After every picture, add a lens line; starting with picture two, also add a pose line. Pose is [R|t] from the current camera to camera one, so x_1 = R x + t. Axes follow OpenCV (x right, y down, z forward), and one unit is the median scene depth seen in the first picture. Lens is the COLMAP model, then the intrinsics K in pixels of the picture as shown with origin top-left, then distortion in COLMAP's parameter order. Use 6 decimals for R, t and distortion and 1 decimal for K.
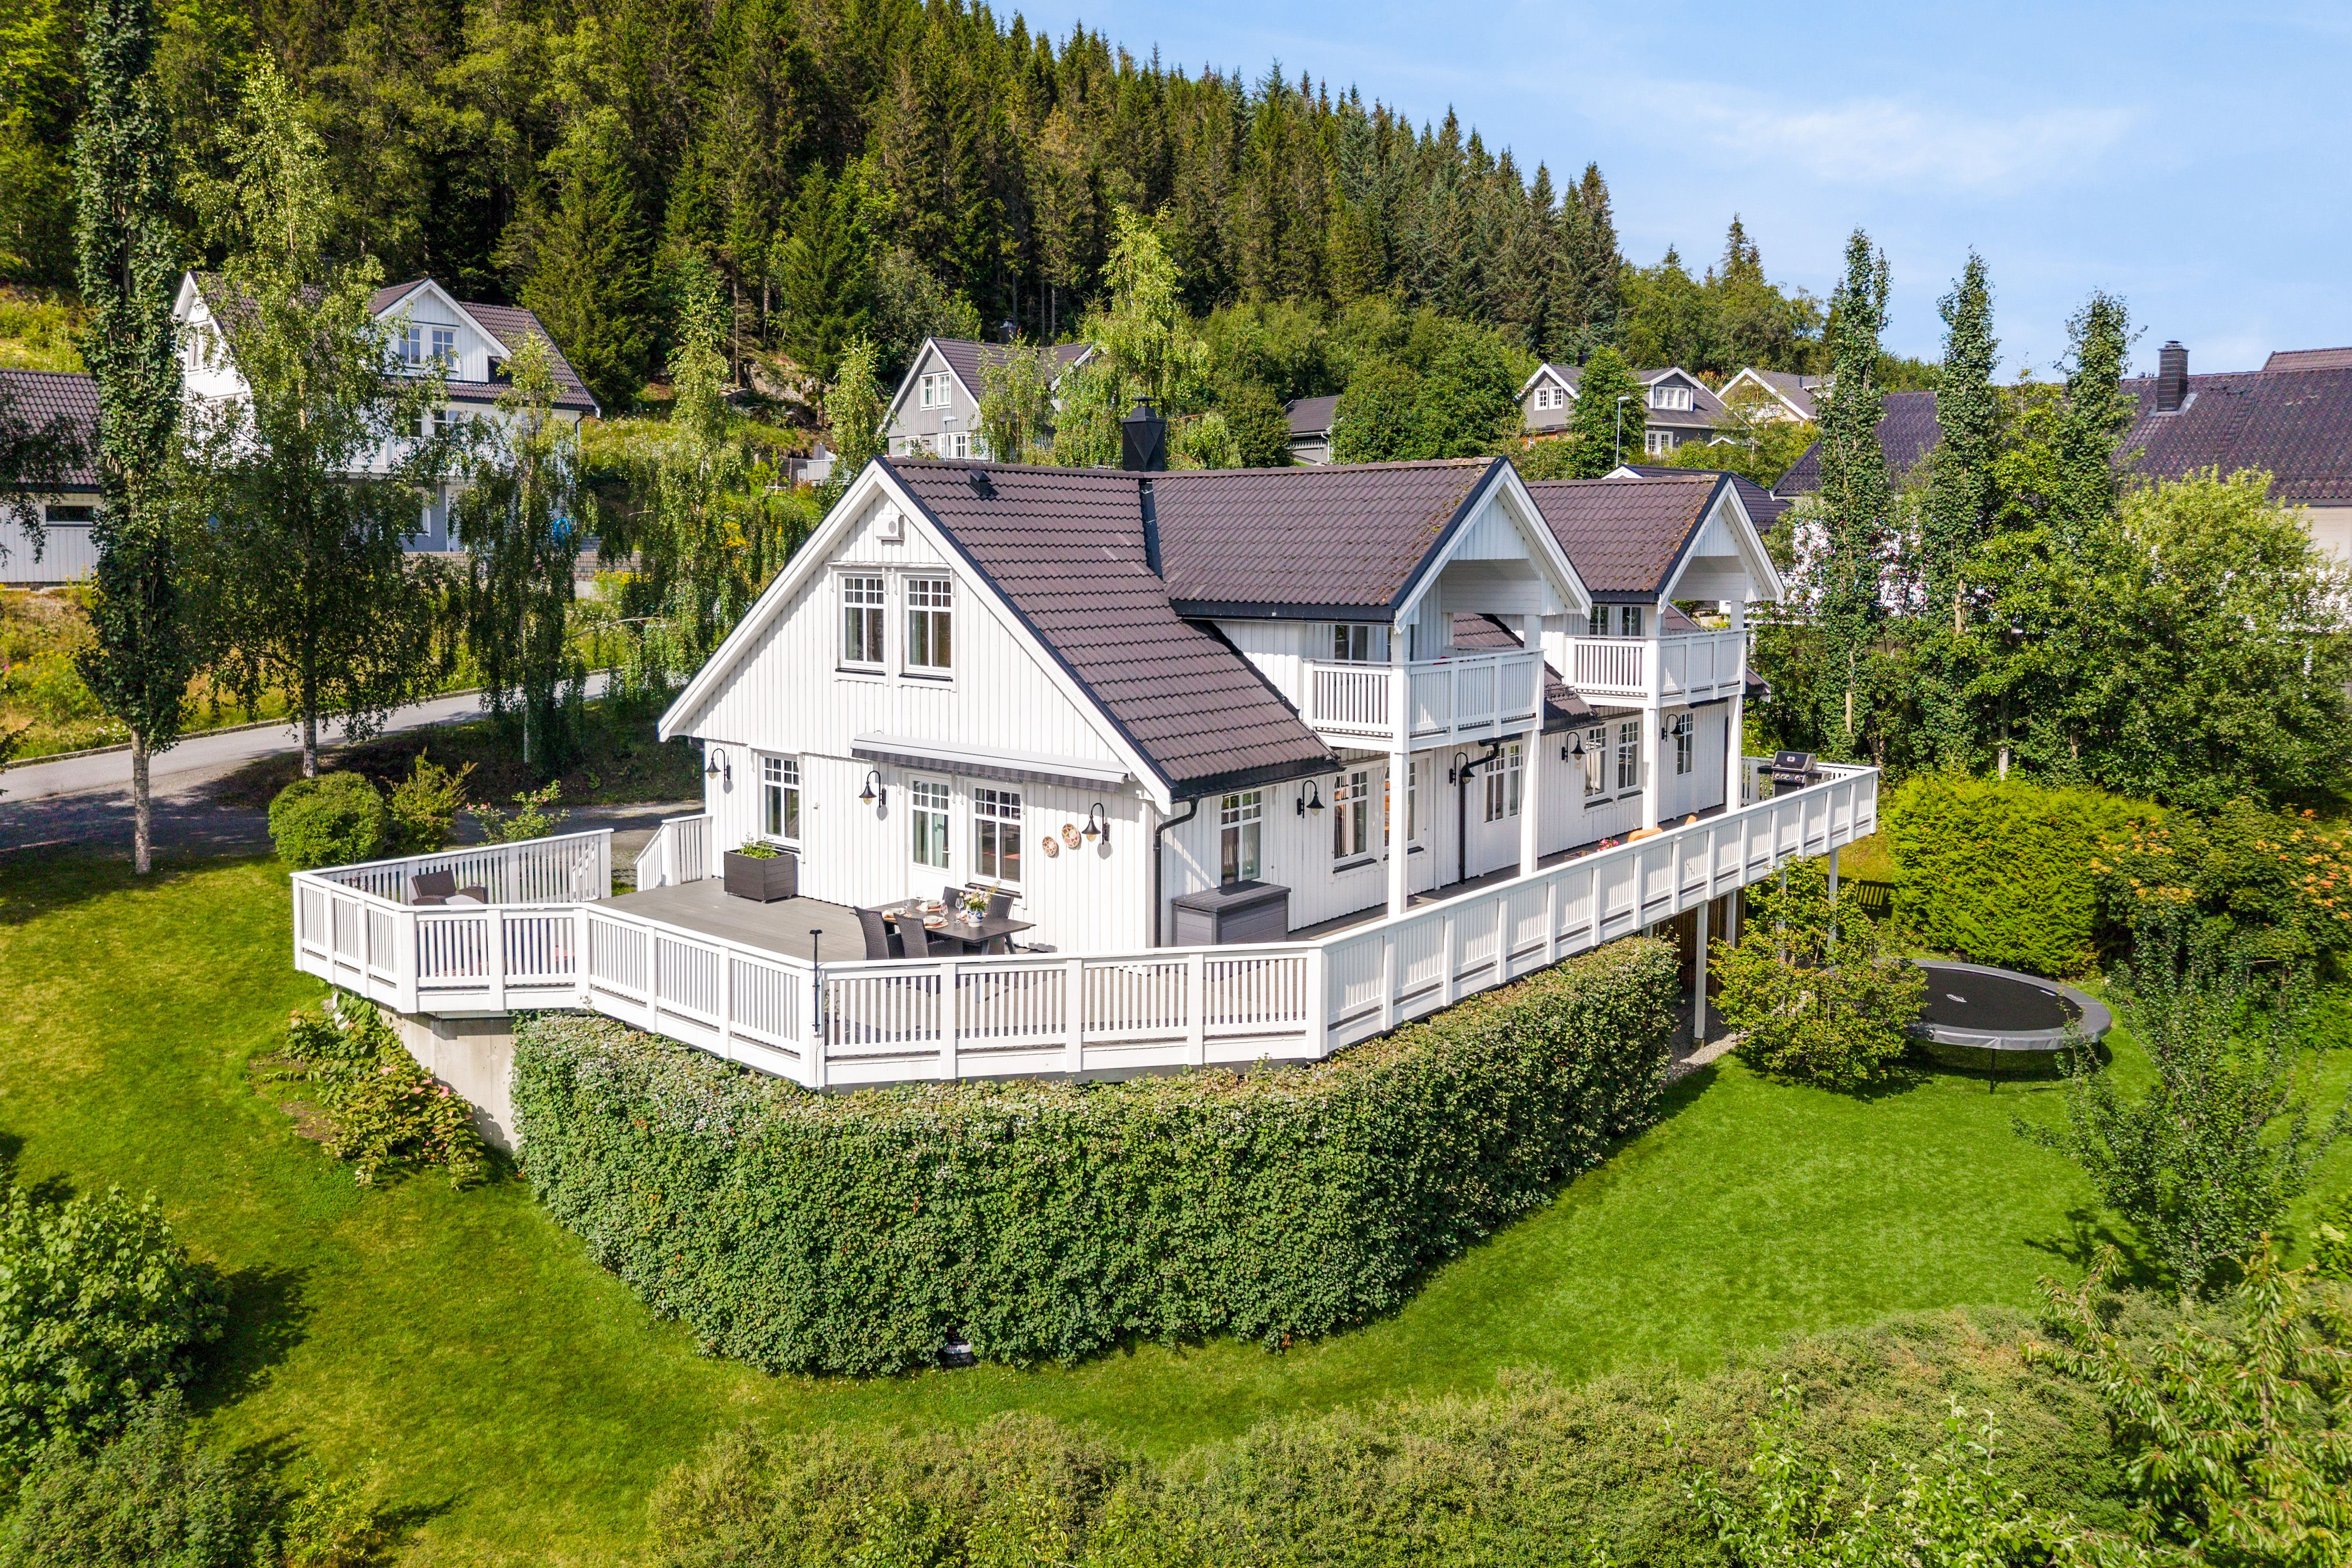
lens RADIAL K [[1598.0, 0, 1170.0], [0, 1598.0, 783.7], [0, 0, 1]] dist [0.005048, -0.004916]
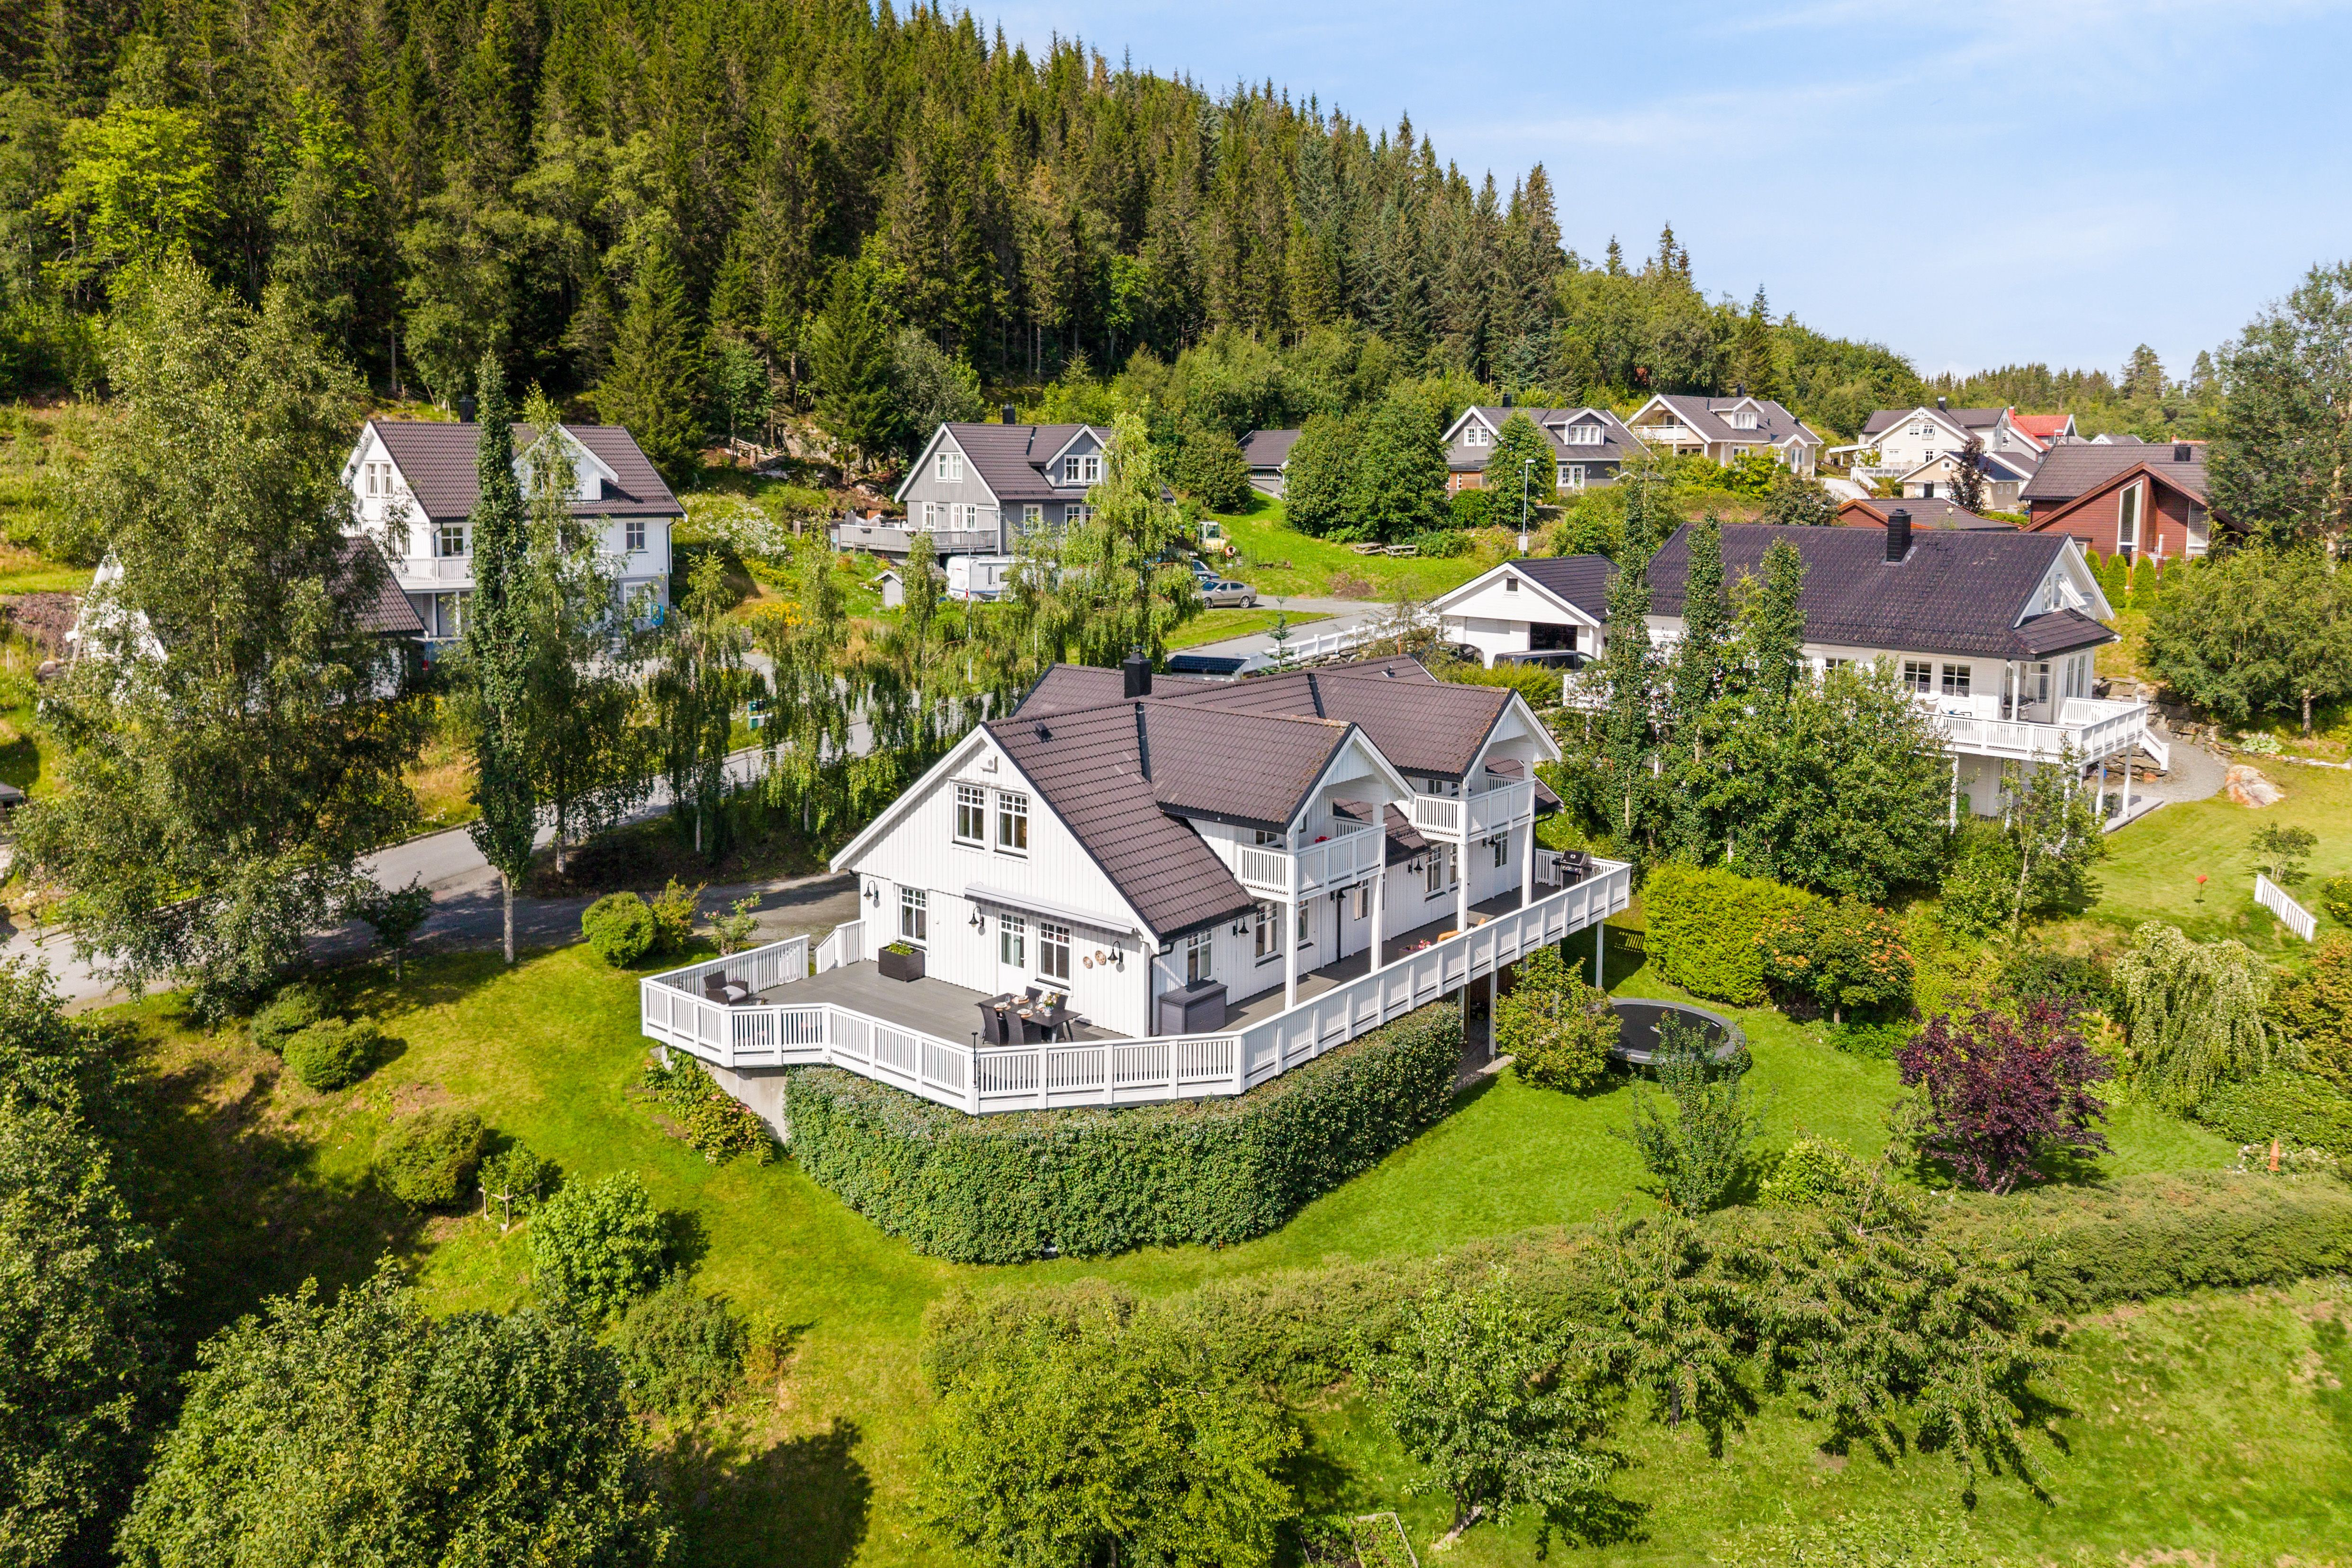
lens RADIAL K [[1598.1, 0, 1179.5], [0, 1598.1, 766.8], [0, 0, 1]] dist [0.005048, -0.004916]
pose [[0.999668, -0.000777, 0.025745, -0.016040], [-0.000119, 0.999395, 0.034766, -0.183067], [-0.025756, -0.034757, 0.999064, -0.563896]]
